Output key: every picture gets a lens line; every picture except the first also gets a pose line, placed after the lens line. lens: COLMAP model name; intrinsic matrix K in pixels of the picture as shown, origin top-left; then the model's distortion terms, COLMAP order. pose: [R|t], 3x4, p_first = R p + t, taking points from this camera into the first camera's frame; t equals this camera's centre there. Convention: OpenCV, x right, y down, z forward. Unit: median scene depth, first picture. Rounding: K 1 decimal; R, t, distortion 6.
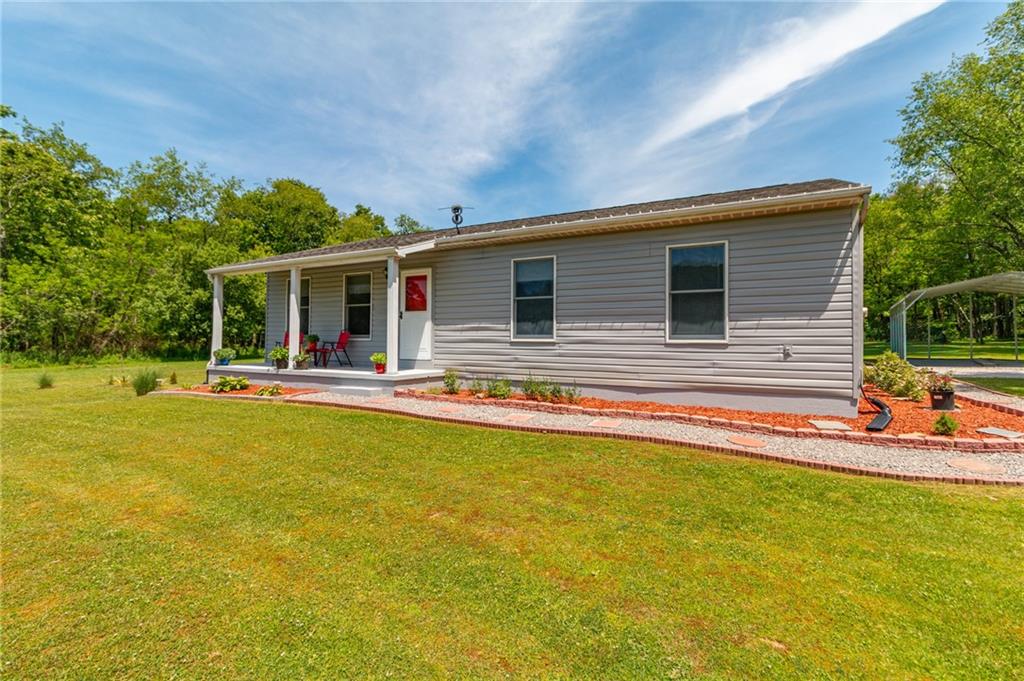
lens RADIAL K [[466.8, 0, 512.0], [0, 466.8, 340.5], [0, 0, 1]] dist [-0.000889, 0.000022]
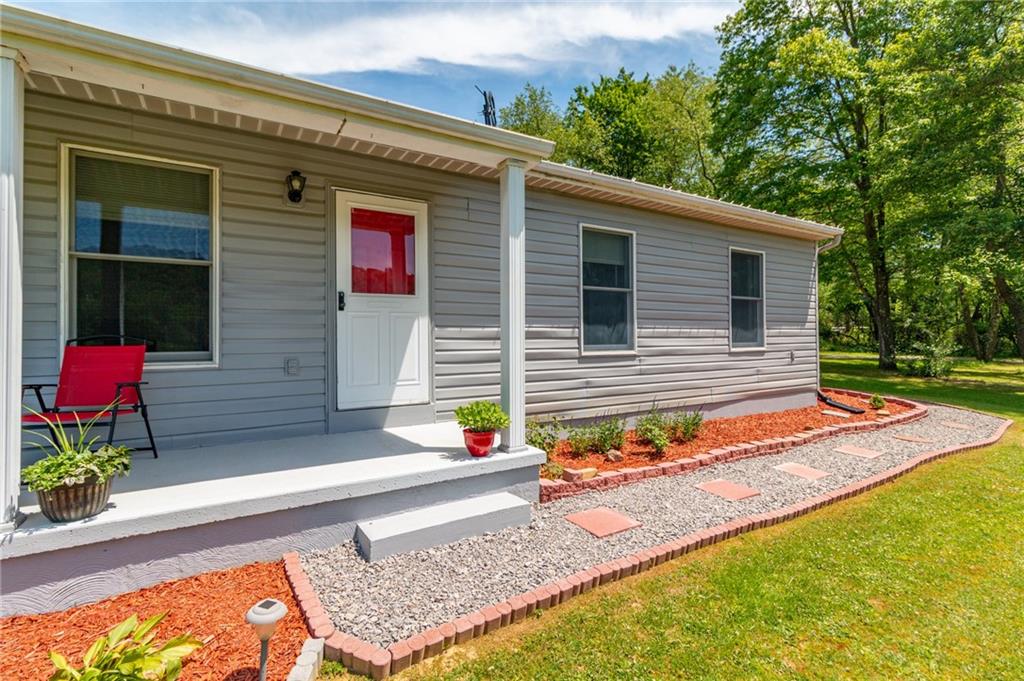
lens RADIAL K [[473.2, 0, 512.0], [0, 473.2, 337.4], [0, 0, 1]] dist [0.000544, 0.000309]
pose [[0.505241, -0.012507, 0.862888, -0.564291], [0.004609, 0.999920, 0.011795, -0.029081], [-0.862966, -0.001982, 0.505258, 0.729157]]
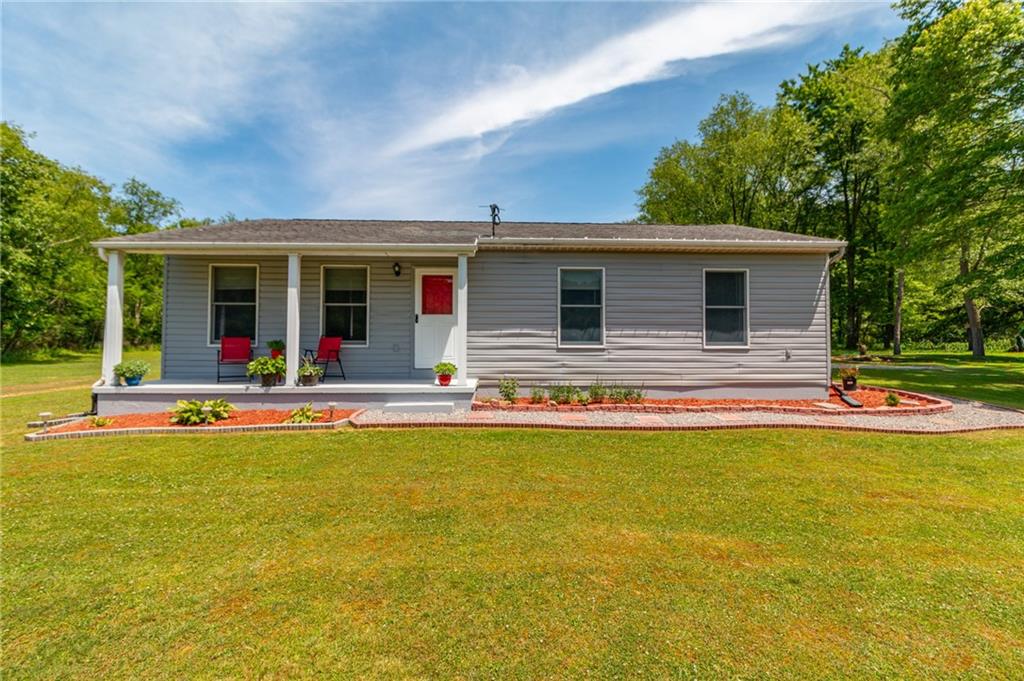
lens RADIAL K [[473.2, 0, 512.0], [0, 473.2, 337.4], [0, 0, 1]] dist [0.000544, 0.000309]
pose [[0.859667, 0.004677, 0.510833, -0.587689], [0.002100, 0.999917, -0.012689, -0.007424], [-0.510850, 0.011981, 0.859586, 0.160169]]
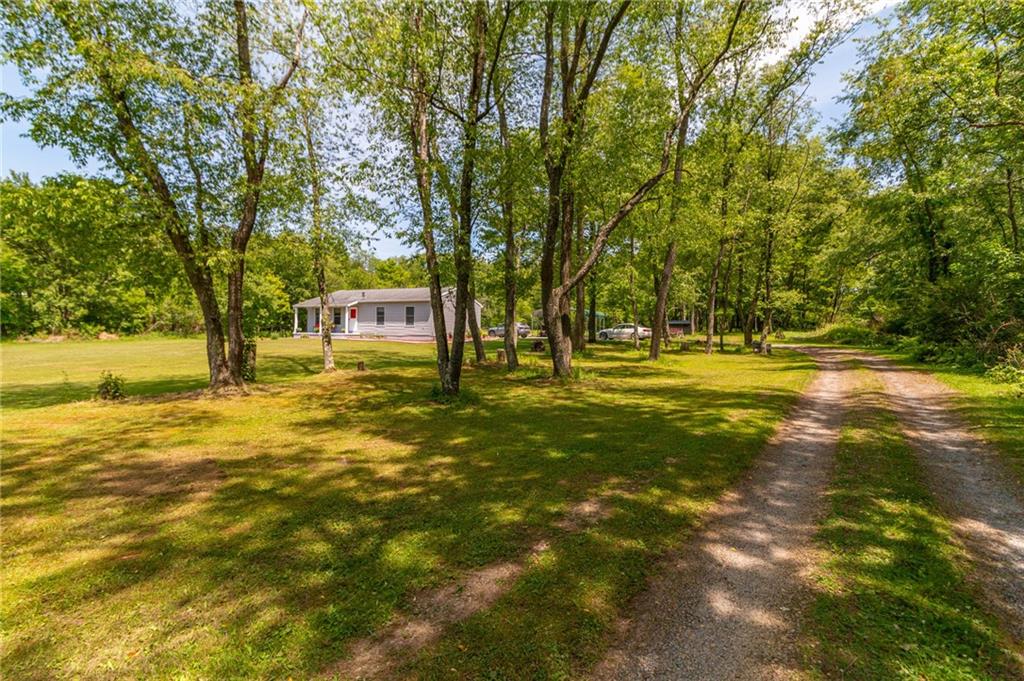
lens RADIAL K [[468.0, 0, 487.2], [0, 468.0, 343.0], [0, 0, 1]] dist [0.002460, 0.000220]
pose [[0.999432, 0.007576, 0.032831, 0.812513], [-0.008264, 0.999748, 0.020879, 0.051482], [-0.032664, -0.021139, 0.999243, -3.030891]]
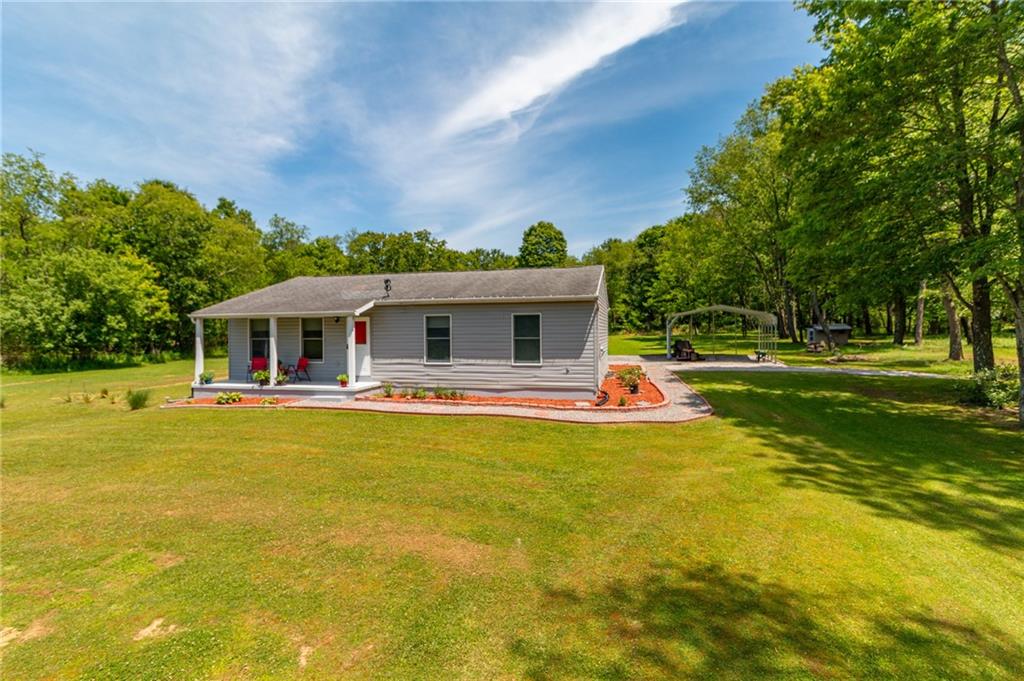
lens RADIAL K [[473.2, 0, 512.0], [0, 473.2, 337.4], [0, 0, 1]] dist [0.000544, 0.000309]
pose [[0.963653, -0.018285, 0.266532, -0.144831], [0.013578, 0.999718, 0.019492, -0.117411], [-0.266813, -0.015165, 0.963629, -0.687294]]
